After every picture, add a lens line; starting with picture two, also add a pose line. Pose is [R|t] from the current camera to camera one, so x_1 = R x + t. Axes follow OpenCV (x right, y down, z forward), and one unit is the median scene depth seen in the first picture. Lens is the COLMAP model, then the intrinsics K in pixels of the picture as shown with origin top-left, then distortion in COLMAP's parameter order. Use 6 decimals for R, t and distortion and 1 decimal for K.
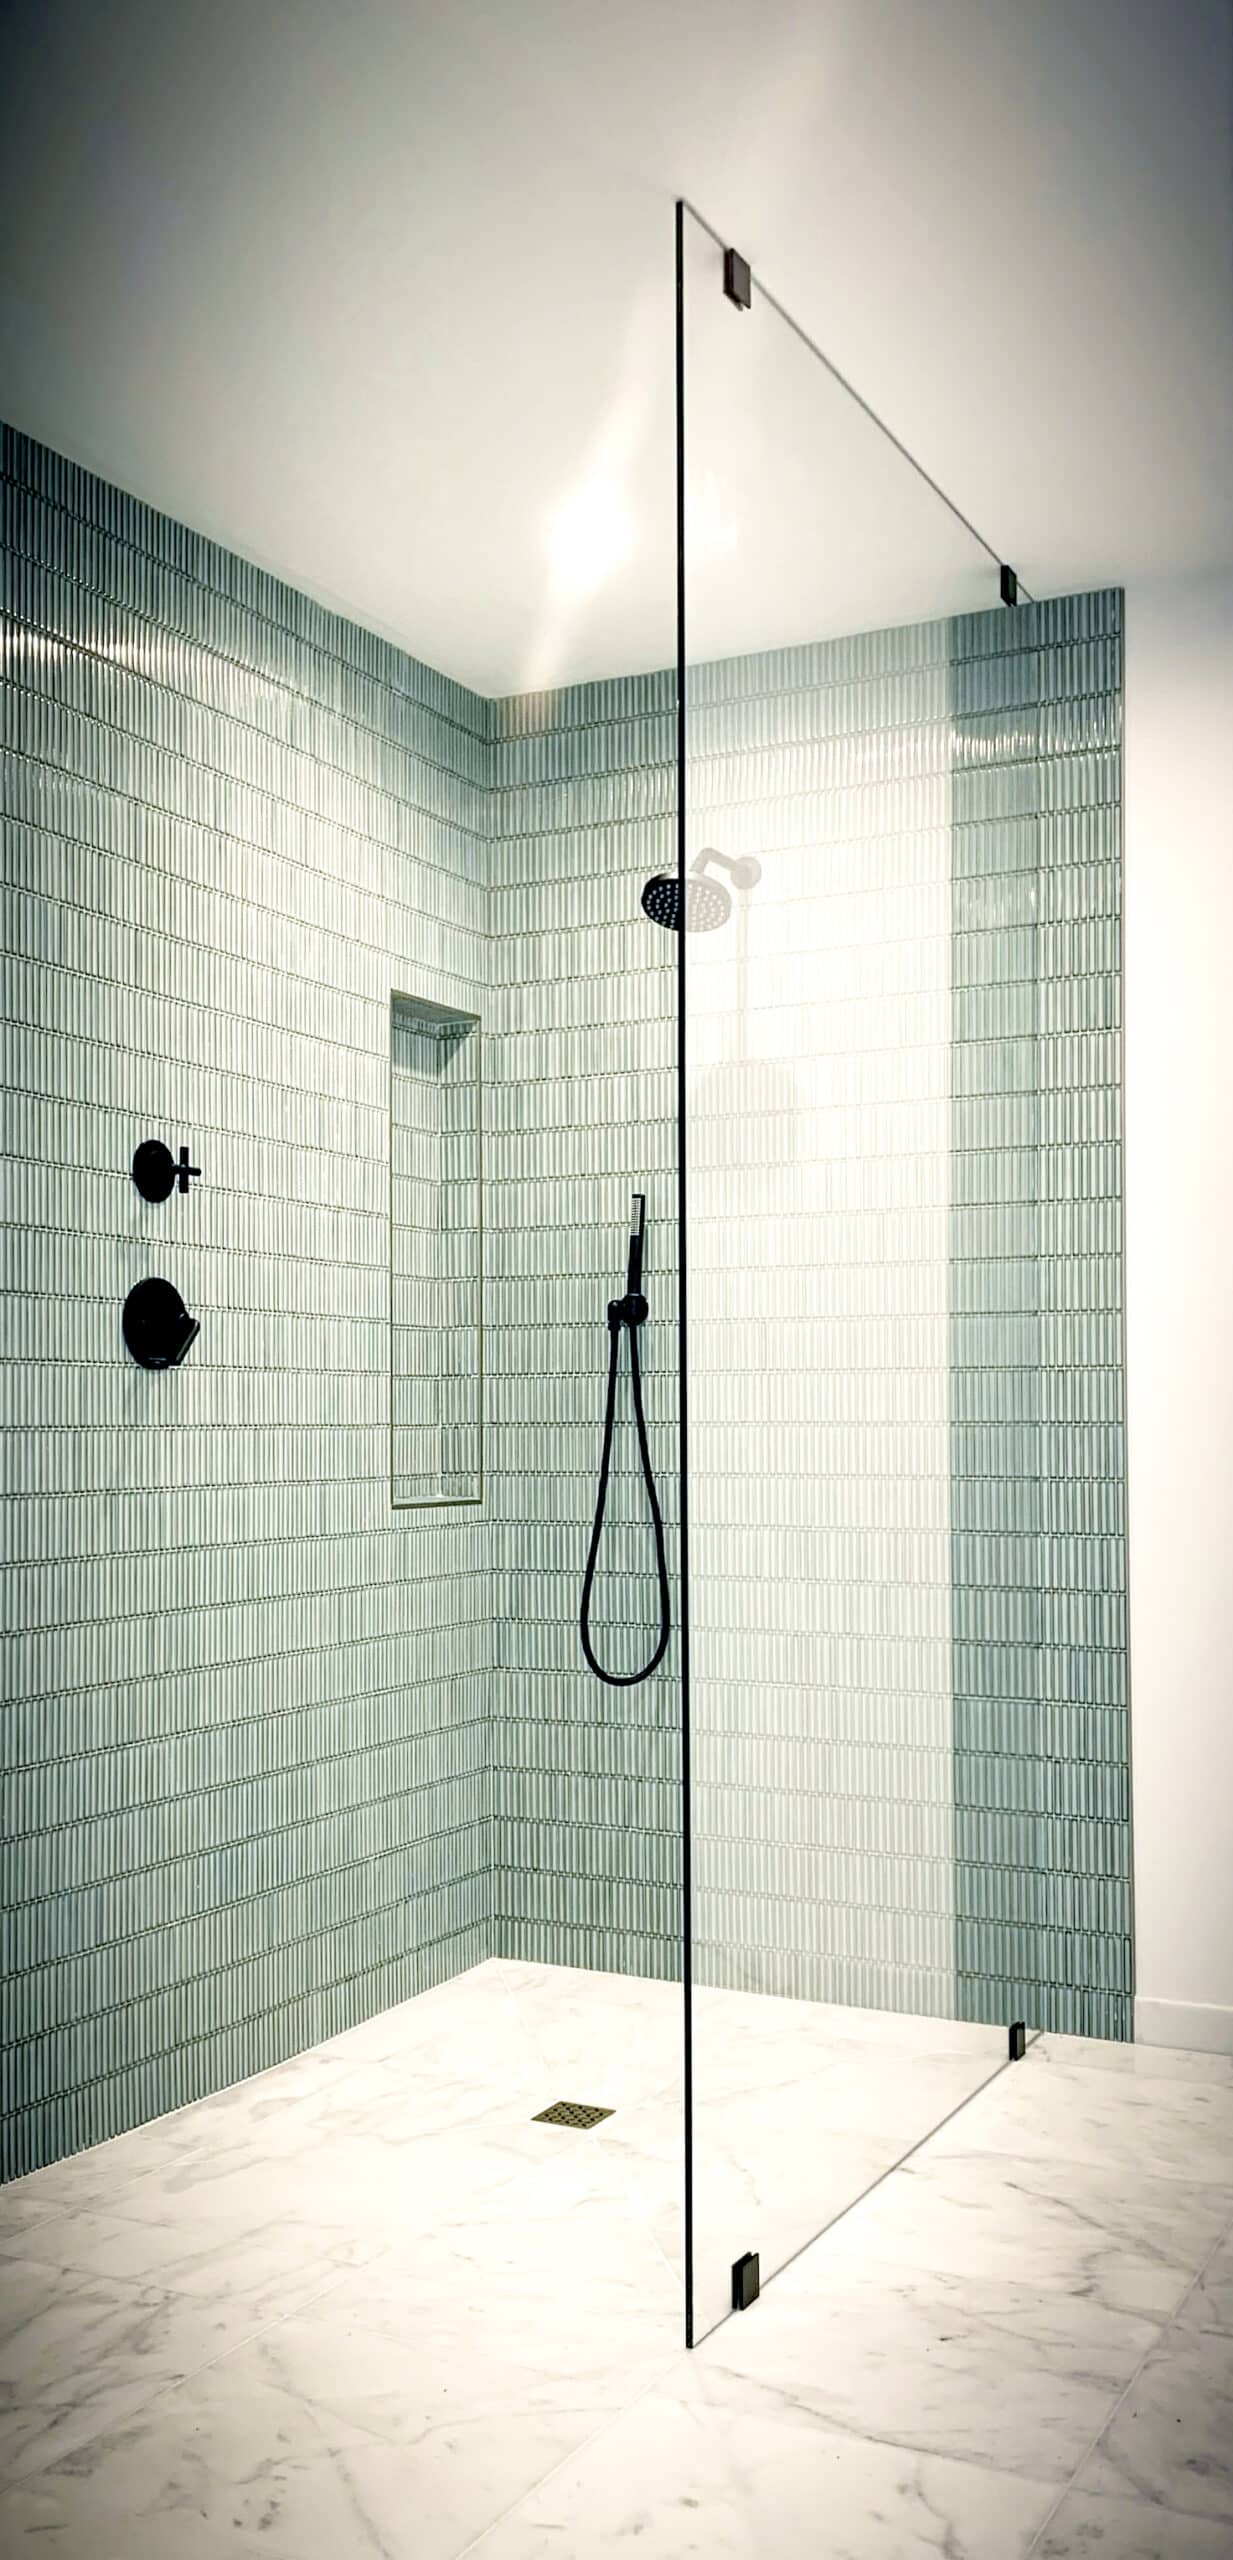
lens RADIAL K [[2156.7, 0, 554.5], [0, 2156.7, 1379.6], [0, 0, 1]] dist [-0.001176, -0.012986]
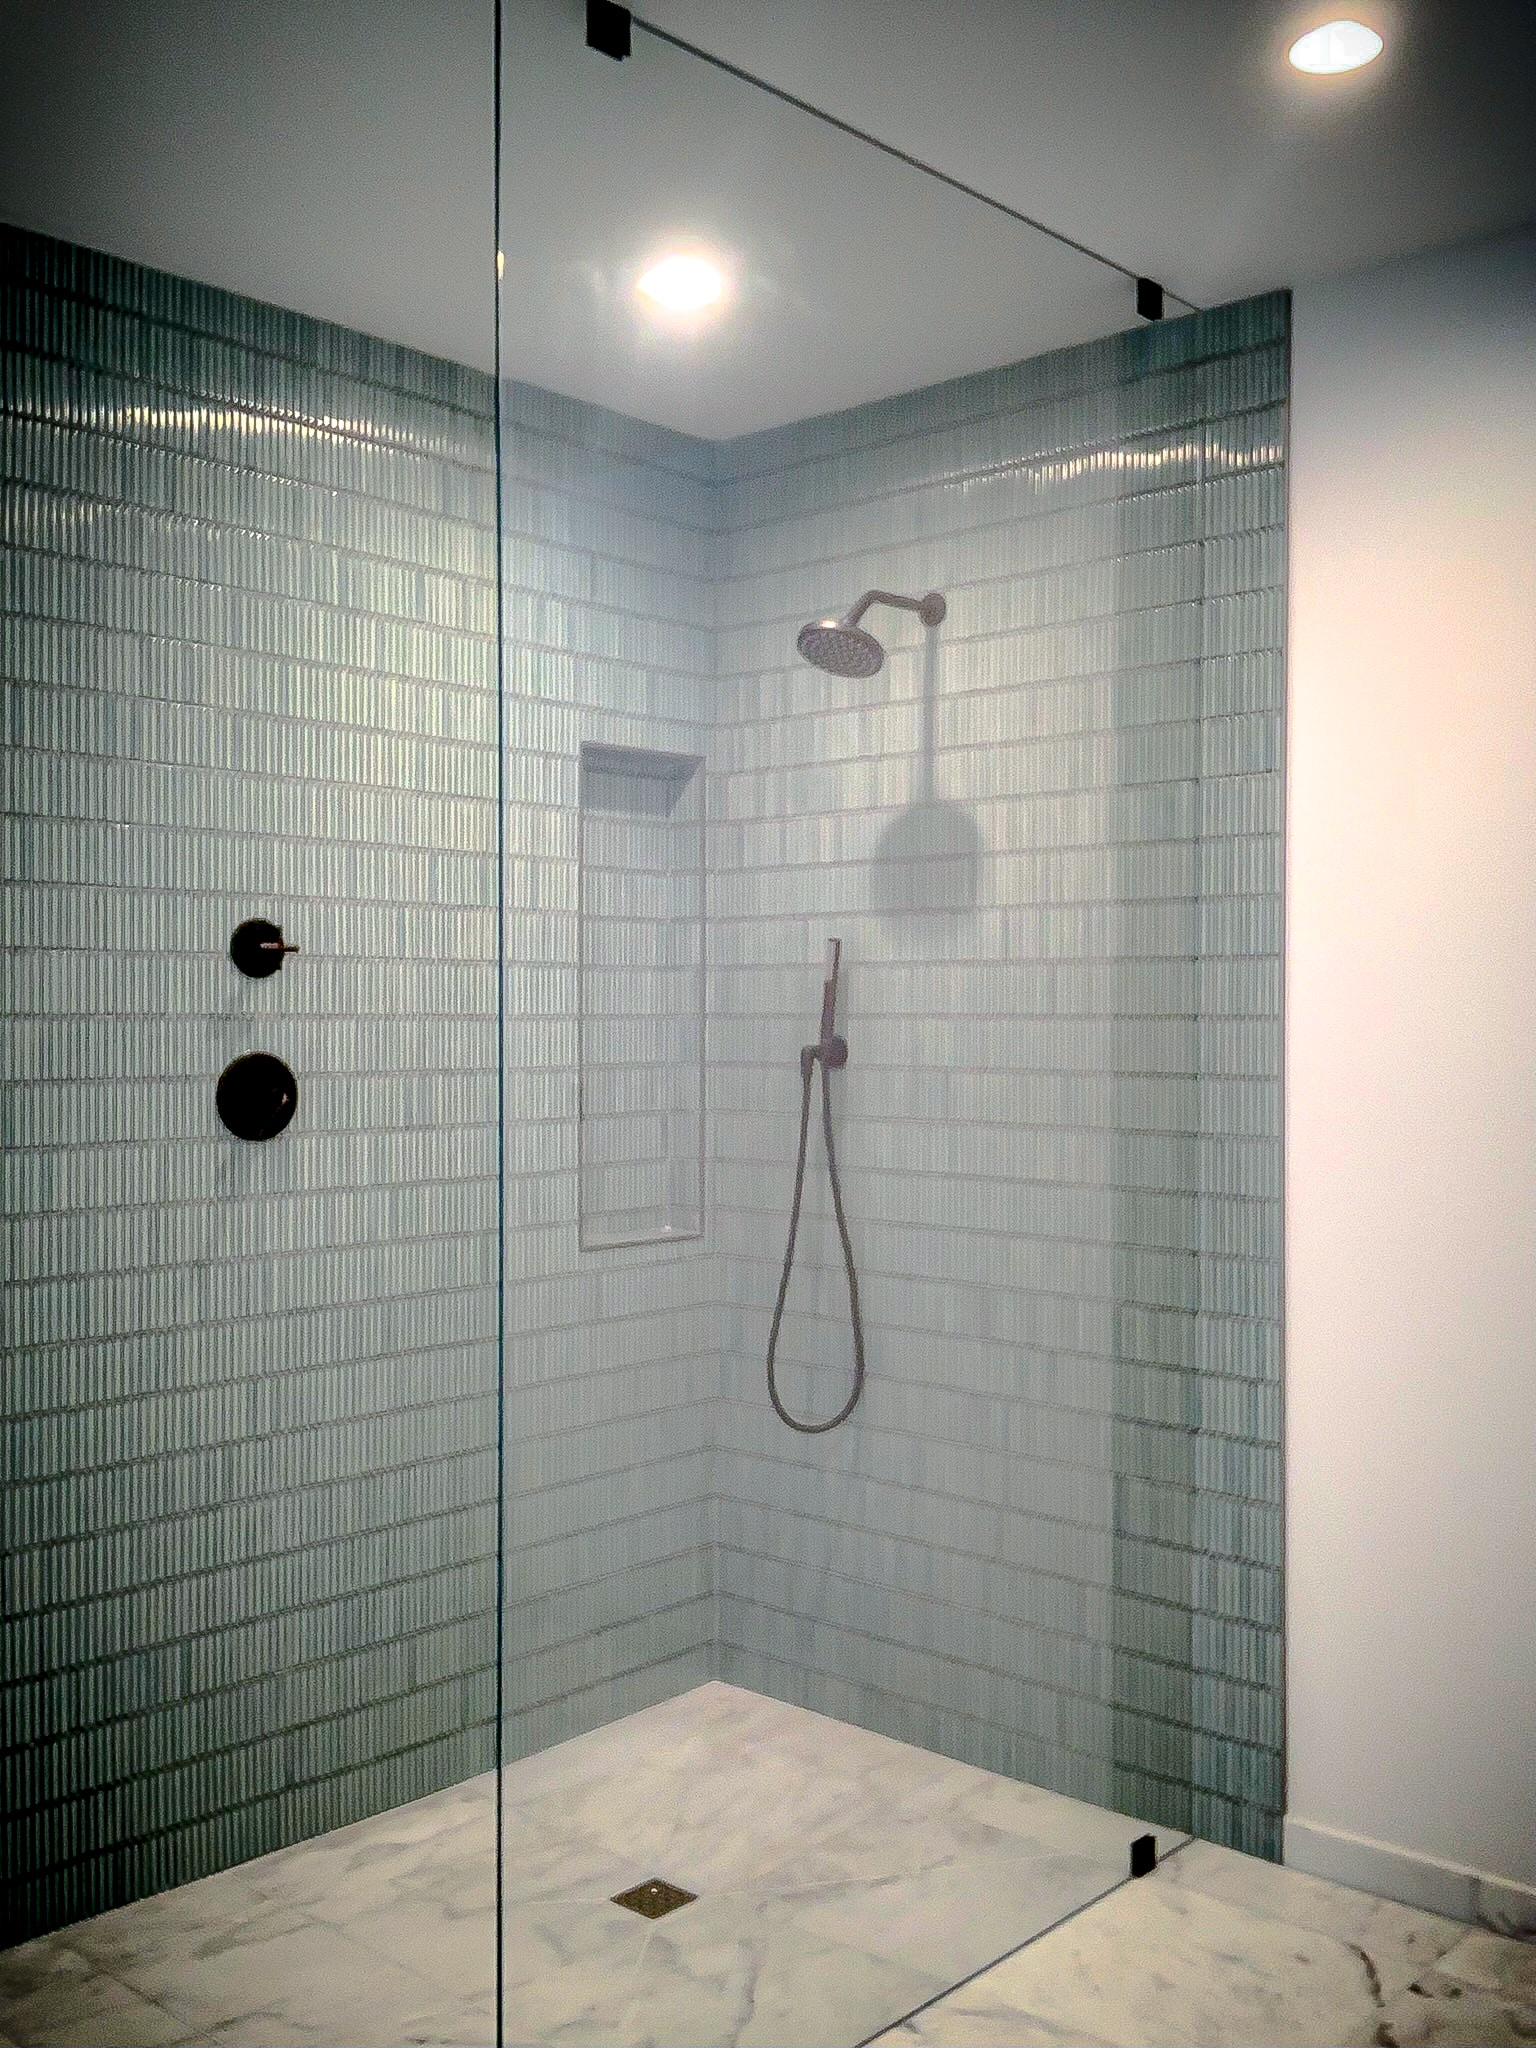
lens RADIAL K [[1918.9, 0, 769.4], [0, 1918.9, 1026.4], [0, 0, 1]] dist [-0.019036, 0.000000]
pose [[0.971334, 0.005004, -0.237668, 0.243764], [0.000126, 0.999767, 0.021565, -0.071447], [0.237721, -0.020977, 0.971107, 0.151573]]
